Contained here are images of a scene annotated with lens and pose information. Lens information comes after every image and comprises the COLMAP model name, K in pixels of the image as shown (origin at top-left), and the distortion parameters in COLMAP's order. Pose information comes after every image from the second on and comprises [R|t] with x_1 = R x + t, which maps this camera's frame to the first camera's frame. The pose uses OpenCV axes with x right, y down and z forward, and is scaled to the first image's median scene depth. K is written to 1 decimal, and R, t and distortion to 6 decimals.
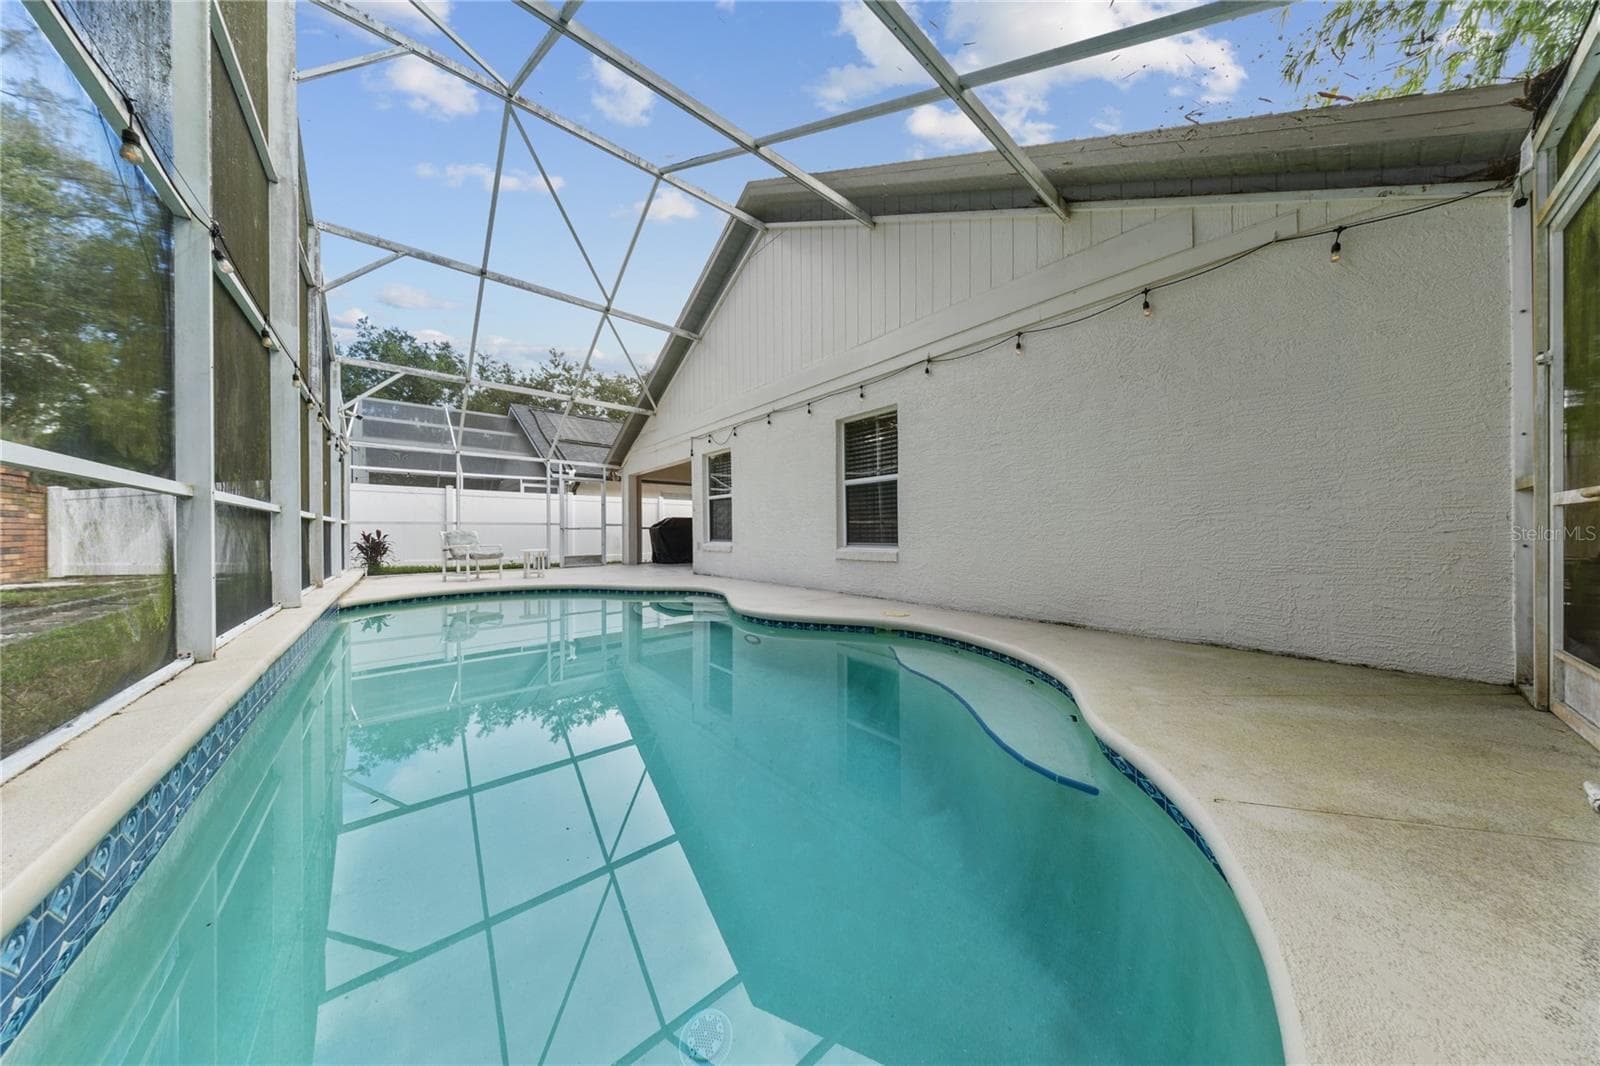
lens RADIAL K [[466.0, 0, 798.4], [0, 466.0, 530.9], [0, 0, 1]] dist [-0.000753, -0.000032]
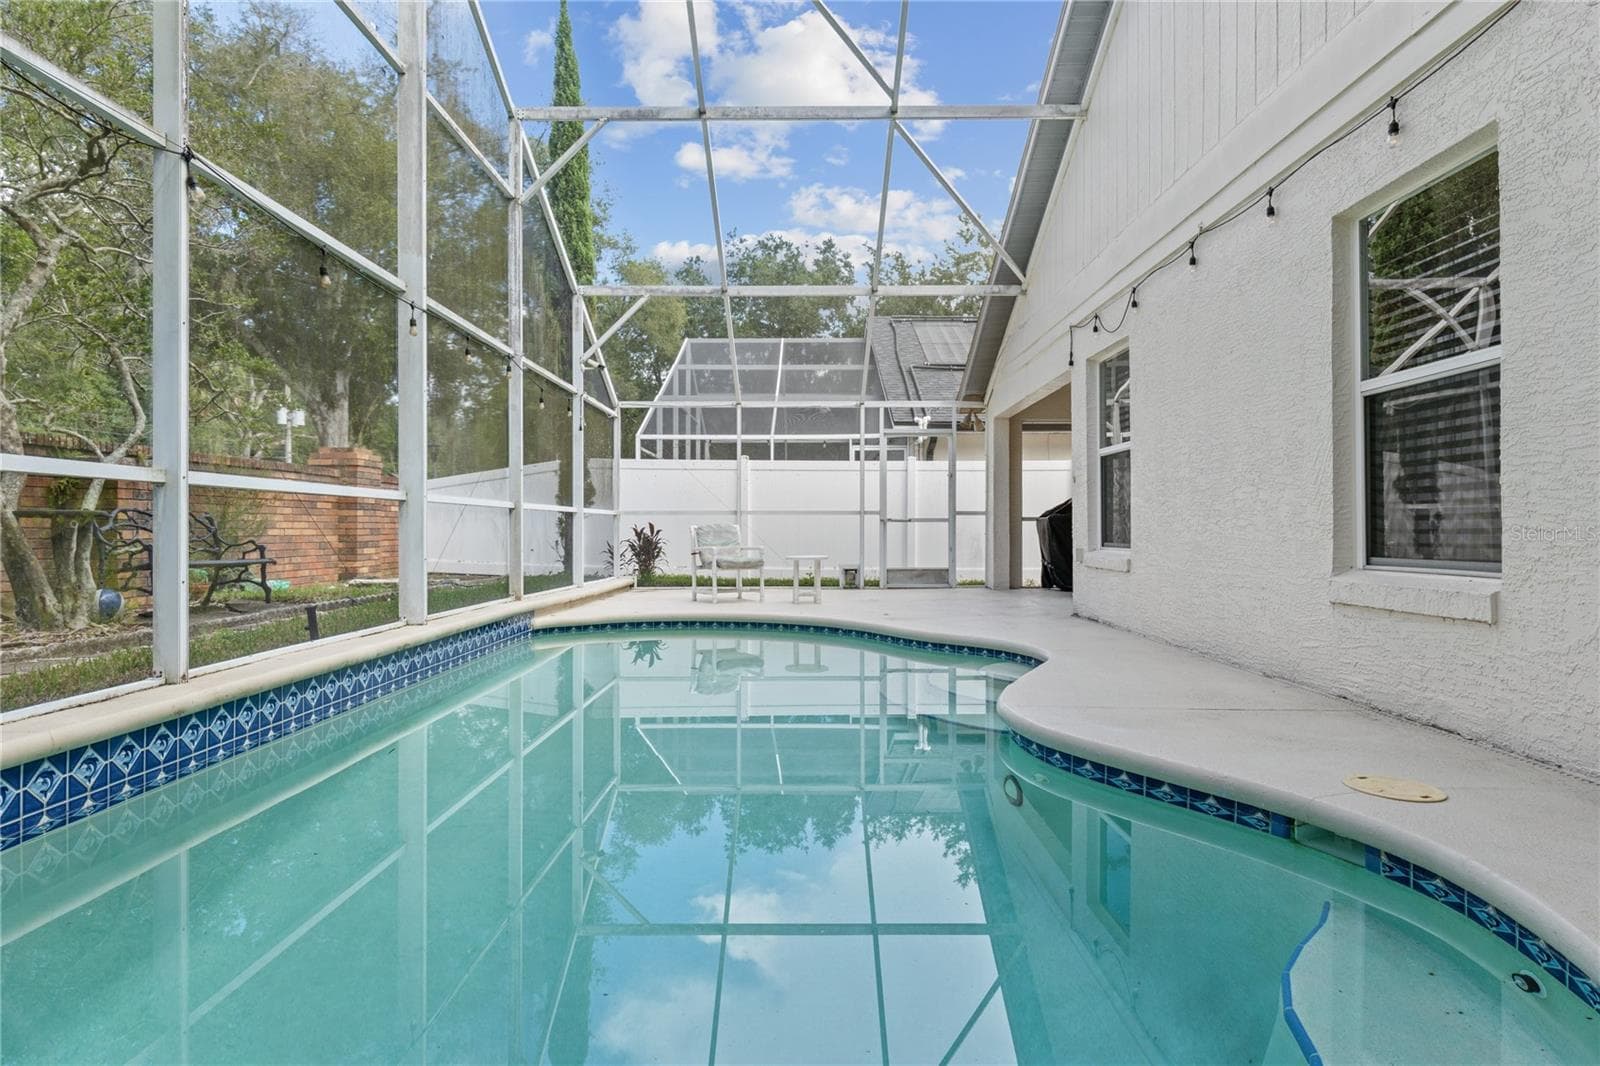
lens RADIAL K [[874.7, 0, 800.0], [0, 874.7, 533.0], [0, 0, 1]] dist [0.003772, 0.000553]
pose [[0.754721, 0.006399, -0.656015, 0.135386], [0.000012, 0.999952, 0.009769, 0.000120], [0.656046, -0.007381, 0.754685, 0.132218]]
